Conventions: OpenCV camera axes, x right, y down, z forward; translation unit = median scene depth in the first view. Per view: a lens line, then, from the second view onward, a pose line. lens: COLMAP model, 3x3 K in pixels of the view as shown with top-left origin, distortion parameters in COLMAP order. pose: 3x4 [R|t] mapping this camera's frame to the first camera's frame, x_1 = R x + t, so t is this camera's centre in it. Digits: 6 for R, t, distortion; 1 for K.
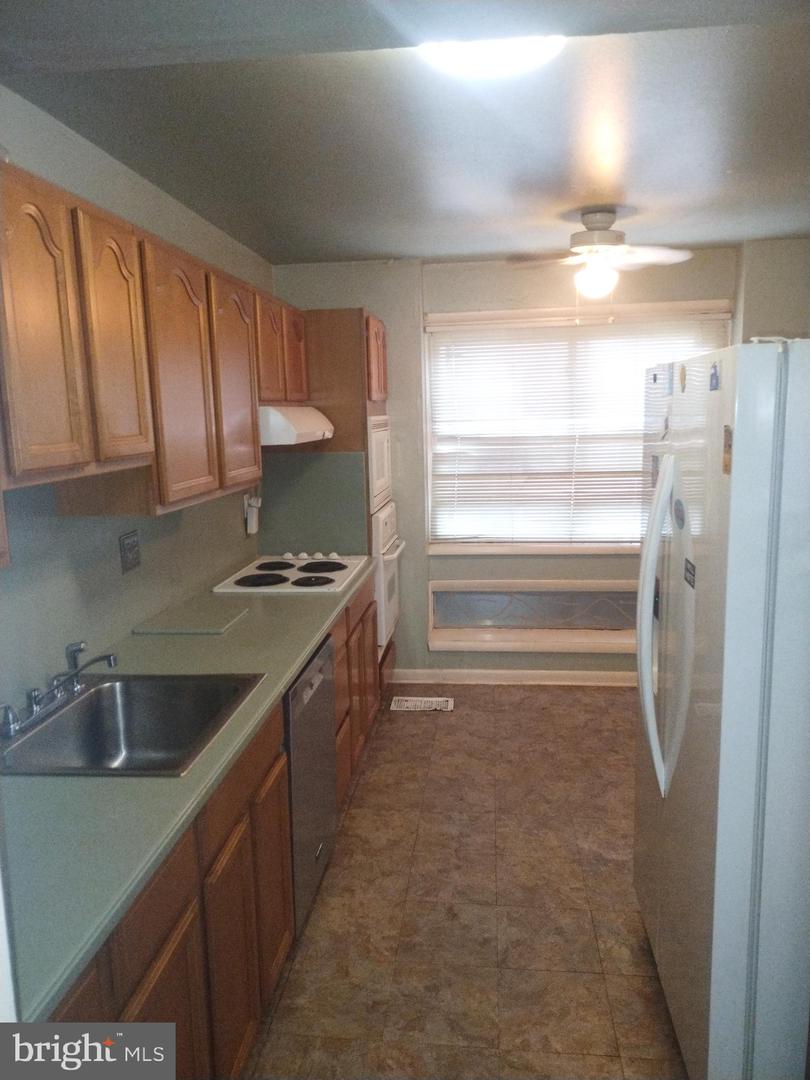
lens RADIAL K [[794.4, 0, 406.2], [0, 794.4, 540.4], [0, 0, 1]] dist [0.054140, -0.062506]
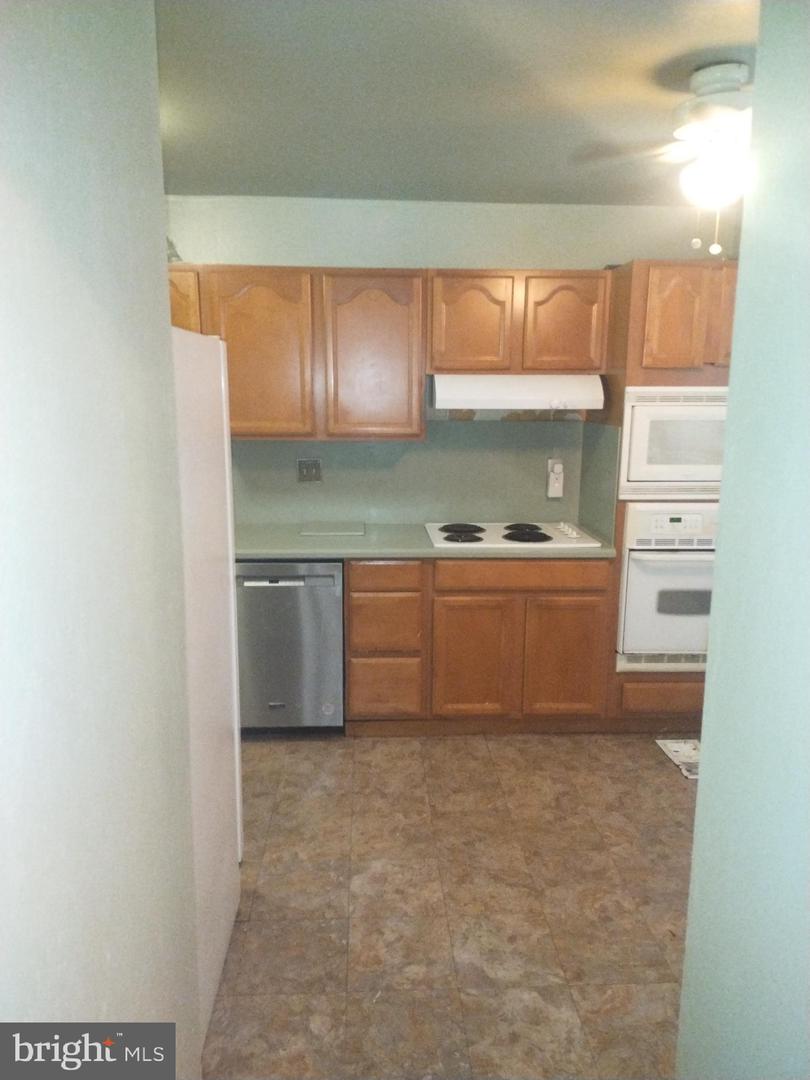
lens RADIAL K [[794.4, 0, 405.2], [0, 794.4, 540.1], [0, 0, 1]] dist [0.054140, -0.062506]
pose [[0.148888, 0.208205, -0.966687, 0.917580], [-0.173782, 0.967877, 0.181696, -0.127435], [0.973464, 0.140941, 0.180288, 0.731263]]
